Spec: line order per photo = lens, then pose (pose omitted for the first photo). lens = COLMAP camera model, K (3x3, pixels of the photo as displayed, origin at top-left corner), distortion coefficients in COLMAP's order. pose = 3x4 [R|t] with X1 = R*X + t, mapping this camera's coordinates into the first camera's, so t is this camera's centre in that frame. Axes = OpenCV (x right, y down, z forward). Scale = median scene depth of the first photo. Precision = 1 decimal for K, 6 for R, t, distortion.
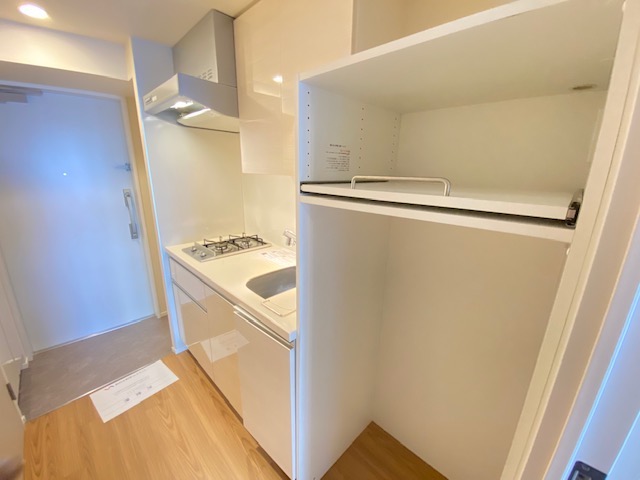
lens RADIAL K [[264.2, 0, 320.0], [0, 264.2, 240.0], [0, 0, 1]] dist [0.024623, -0.022656]
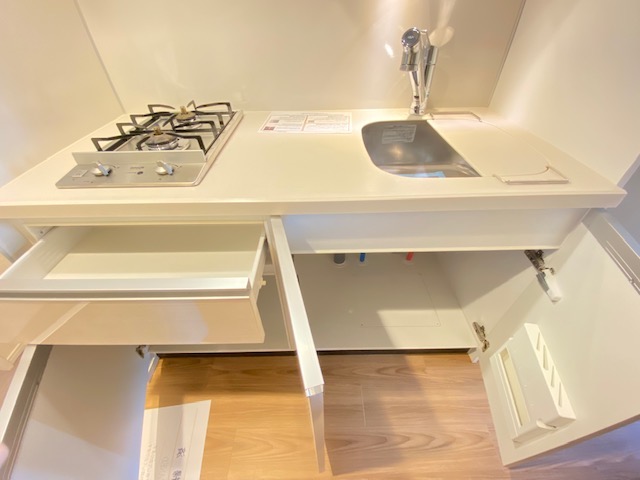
lens RADIAL K [[275.7, 0, 320.0], [0, 275.7, 240.0], [0, 0, 1]] dist [-0.022699, -0.000180]
pose [[0.696550, -0.480589, 0.532778, -0.536325], [0.202076, 0.843880, 0.497024, -0.007923], [-0.688464, -0.238541, 0.684920, 0.548337]]
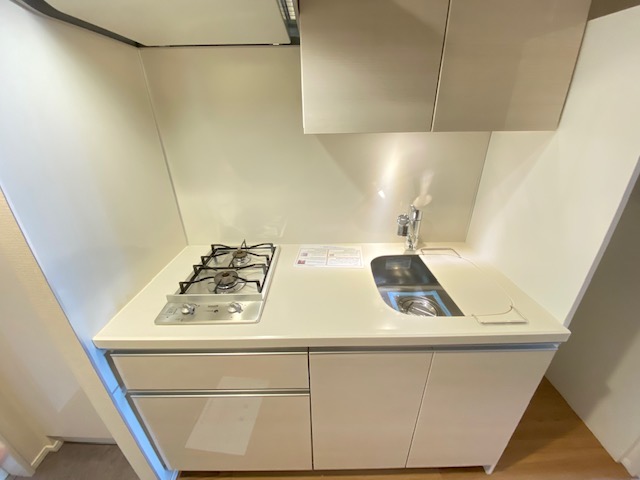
lens RADIAL K [[264.2, 0, 320.0], [0, 264.2, 240.0], [0, 0, 1]] dist [0.024623, -0.022656]
pose [[0.700404, -0.317080, 0.639448, -0.605770], [0.209151, 0.947754, 0.240870, -0.156985], [-0.682415, -0.034965, 0.730128, 0.498074]]
